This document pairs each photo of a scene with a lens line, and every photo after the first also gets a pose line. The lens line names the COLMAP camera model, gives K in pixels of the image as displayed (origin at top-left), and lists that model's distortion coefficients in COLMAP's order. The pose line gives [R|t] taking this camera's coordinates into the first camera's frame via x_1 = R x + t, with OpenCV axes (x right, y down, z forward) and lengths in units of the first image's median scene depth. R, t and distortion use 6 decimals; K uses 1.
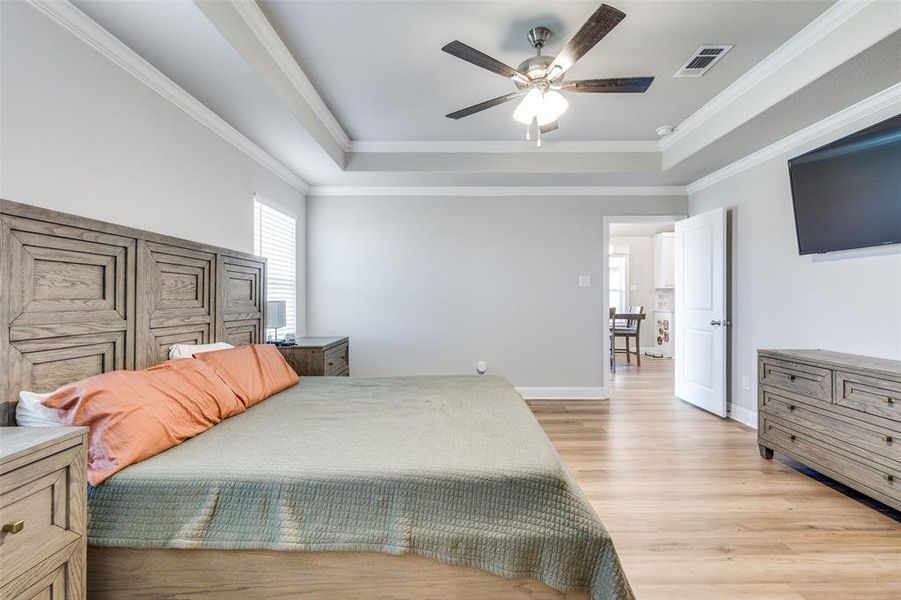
lens RADIAL K [[411.3, 0, 454.0], [0, 411.3, 293.6], [0, 0, 1]] dist [0.005170, 0.000388]
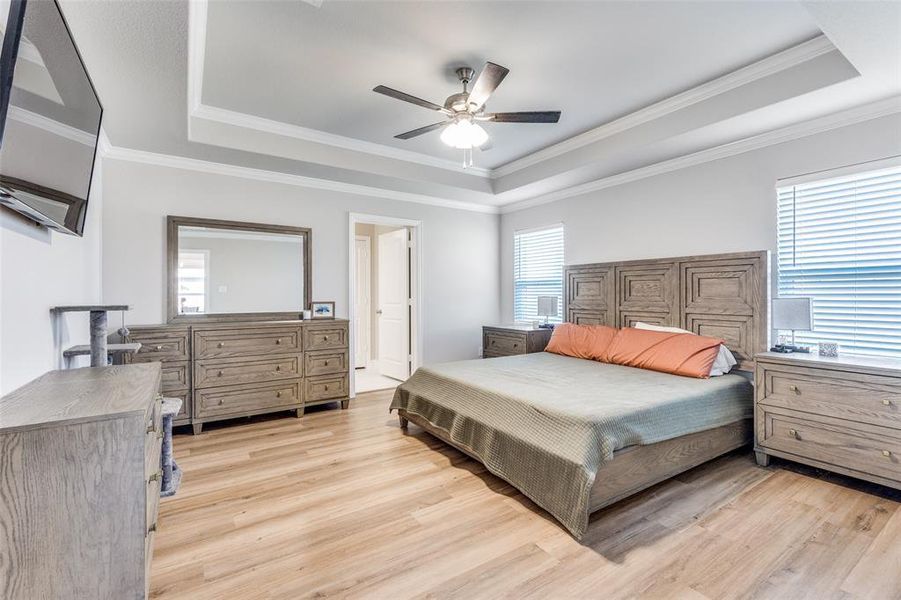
lens RADIAL K [[411.3, 0, 451.7], [0, 411.3, 301.7], [0, 0, 1]] dist [0.005170, 0.000388]
pose [[-0.844360, 0.009760, -0.535688, 1.000549], [0.007171, 0.999950, 0.006915, 0.022611], [0.535729, 0.001998, -0.844388, 2.275355]]
